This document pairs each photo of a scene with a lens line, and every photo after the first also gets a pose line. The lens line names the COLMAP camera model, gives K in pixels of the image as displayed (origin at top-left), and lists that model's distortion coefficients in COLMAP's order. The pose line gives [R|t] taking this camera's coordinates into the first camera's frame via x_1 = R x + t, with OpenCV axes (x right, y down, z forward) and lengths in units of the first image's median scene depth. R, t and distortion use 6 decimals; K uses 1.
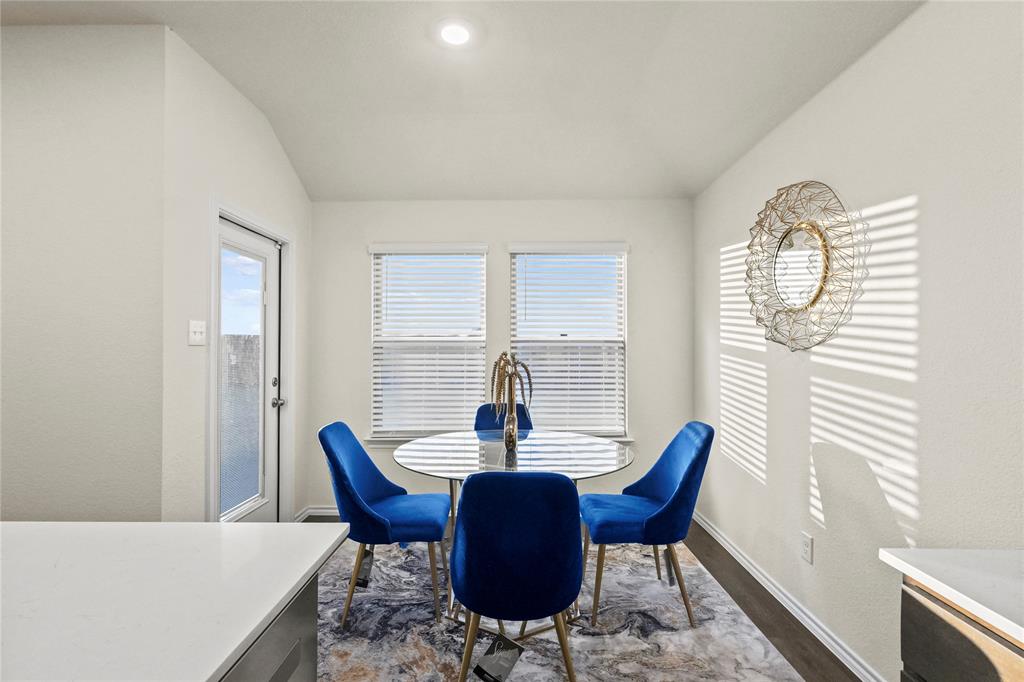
lens RADIAL K [[470.5, 0, 511.7], [0, 470.5, 346.4], [0, 0, 1]] dist [0.002498, -0.000347]
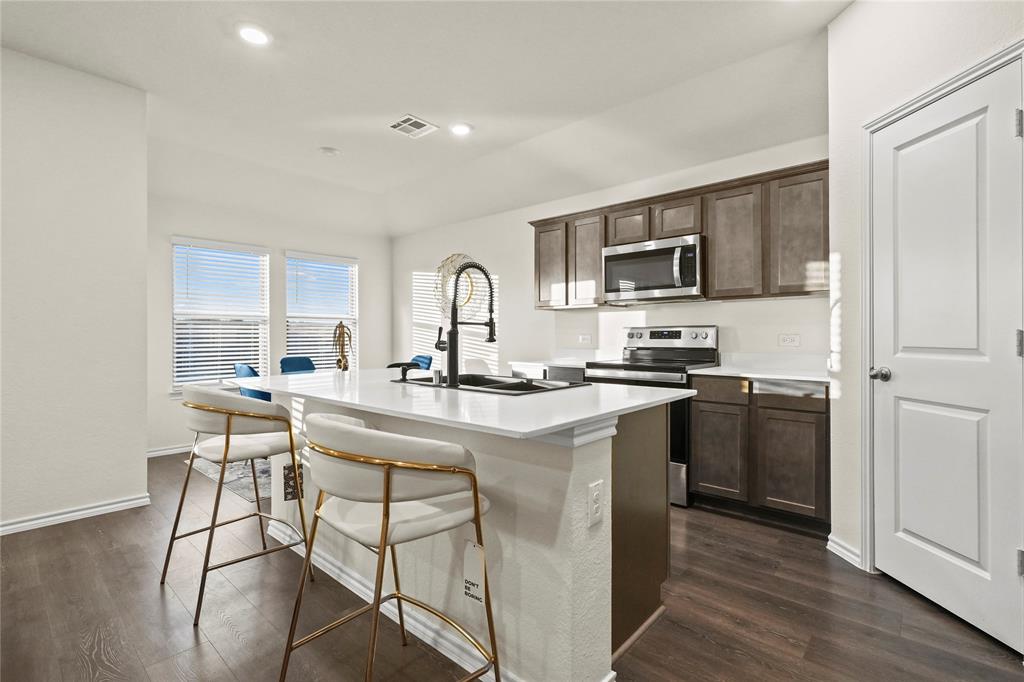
lens RADIAL K [[470.5, 0, 508.9], [0, 470.5, 334.1], [0, 0, 1]] dist [0.002498, -0.000347]
pose [[0.659641, 0.001958, 0.751578, -1.047153], [0.000840, 0.999994, -0.003342, 0.078967], [-0.751580, 0.002836, 0.659635, -0.790951]]
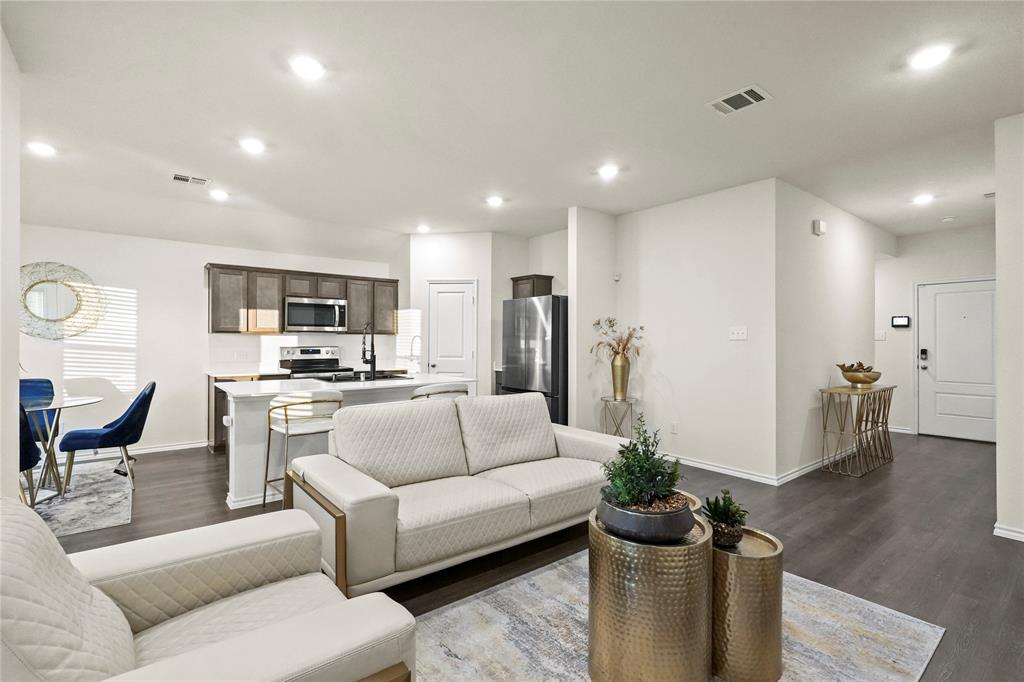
lens RADIAL K [[470.5, 0, 509.8], [0, 470.5, 339.9], [0, 0, 1]] dist [0.002498, -0.000347]
pose [[-0.631016, -0.001104, 0.775769, -2.374154], [-0.006200, 0.999974, -0.003620, 0.009072], [-0.775745, -0.007094, -0.631007, 0.742564]]
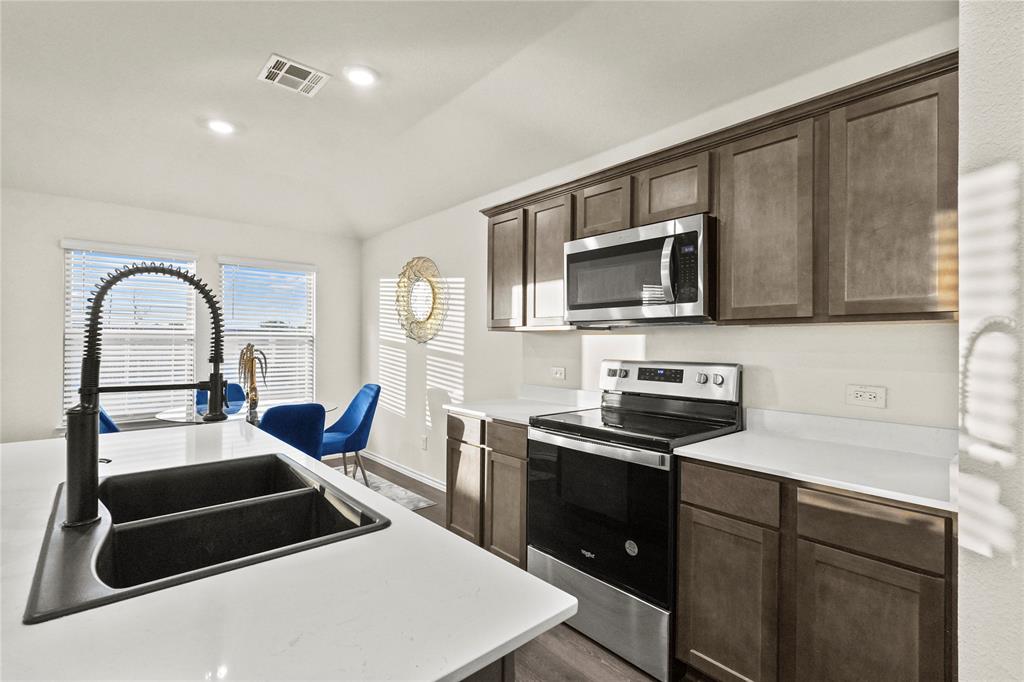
lens RADIAL K [[470.5, 0, 508.6], [0, 470.5, 340.7], [0, 0, 1]] dist [0.002498, -0.000347]
pose [[0.747070, 0.007977, 0.664698, -0.409951], [-0.007680, 0.999965, -0.003369, 0.004750], [-0.664701, -0.002588, 0.747105, -0.684118]]
